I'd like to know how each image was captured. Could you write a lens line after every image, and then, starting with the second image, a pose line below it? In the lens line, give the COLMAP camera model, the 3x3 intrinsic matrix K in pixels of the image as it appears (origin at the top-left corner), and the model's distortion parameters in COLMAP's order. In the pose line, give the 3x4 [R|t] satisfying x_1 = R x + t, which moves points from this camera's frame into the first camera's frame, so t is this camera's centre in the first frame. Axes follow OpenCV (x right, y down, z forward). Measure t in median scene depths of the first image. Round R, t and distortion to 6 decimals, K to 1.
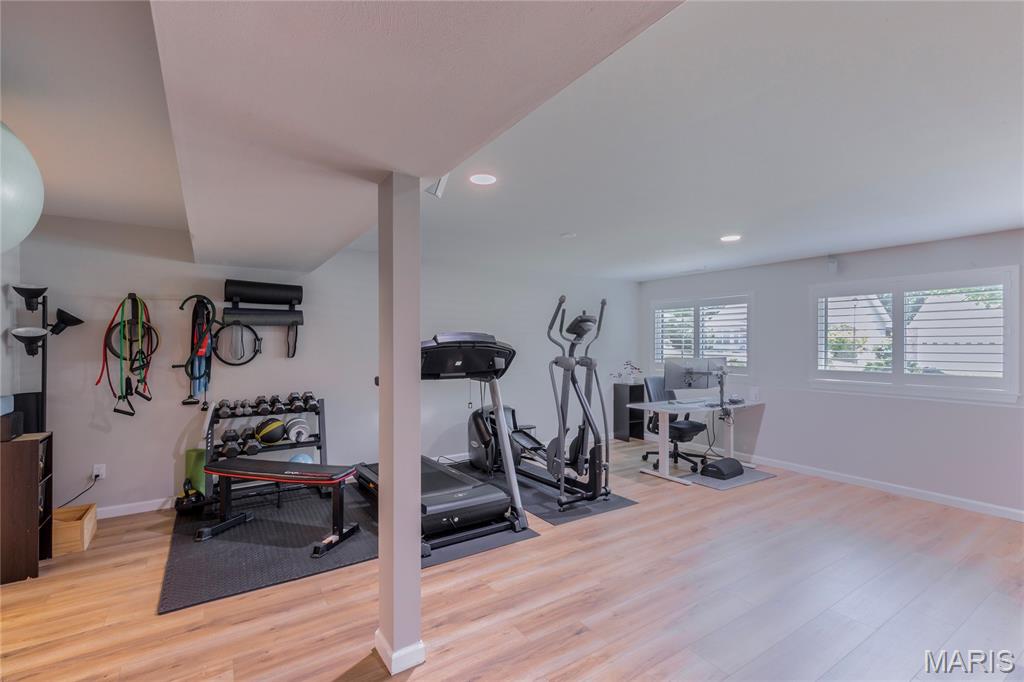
lens RADIAL K [[454.0, 0, 512.5], [0, 454.0, 345.2], [0, 0, 1]] dist [0.002747, -0.000737]
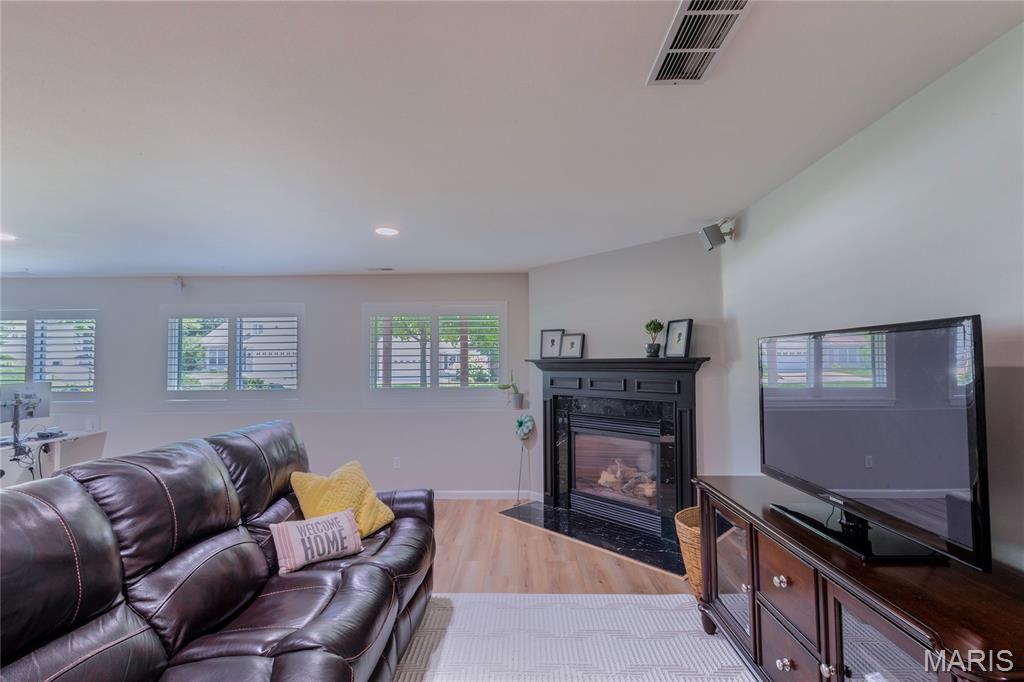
lens RADIAL K [[454.0, 0, 511.7], [0, 454.0, 341.8], [0, 0, 1]] dist [0.002747, -0.000737]
pose [[0.570171, 0.025371, 0.821134, 0.283807], [0.008380, 0.999291, -0.036694, -0.009890], [-0.821483, 0.027803, 0.569555, -0.173563]]
